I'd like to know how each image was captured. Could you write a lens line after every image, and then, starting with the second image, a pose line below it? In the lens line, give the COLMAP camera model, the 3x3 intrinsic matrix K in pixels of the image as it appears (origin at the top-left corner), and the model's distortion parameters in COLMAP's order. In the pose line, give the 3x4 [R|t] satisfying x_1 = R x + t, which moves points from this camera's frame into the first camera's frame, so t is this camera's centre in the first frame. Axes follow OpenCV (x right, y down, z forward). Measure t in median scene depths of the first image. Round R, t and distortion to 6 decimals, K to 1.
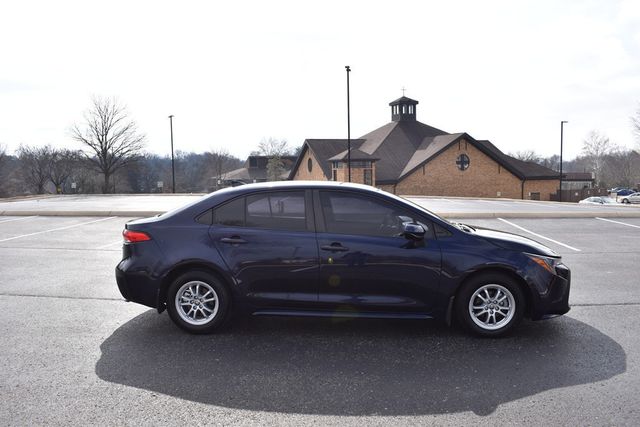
lens RADIAL K [[512.8, 0, 320.0], [0, 512.8, 213.5], [0, 0, 1]] dist [-0.079989, -0.000309]
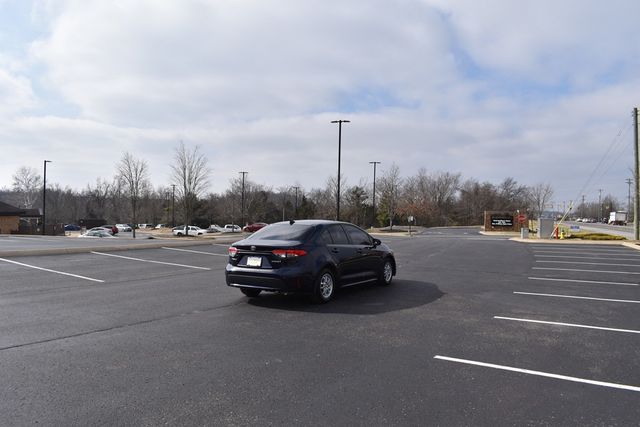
lens RADIAL K [[512.8, 0, 320.0], [0, 512.8, 213.5], [0, 0, 1]] dist [-0.079989, -0.000309]
pose [[0.461475, 0.013276, 0.887054, -1.089799], [0.050334, 0.997886, -0.041121, -0.004527], [-0.885724, 0.063625, 0.459831, 0.109725]]
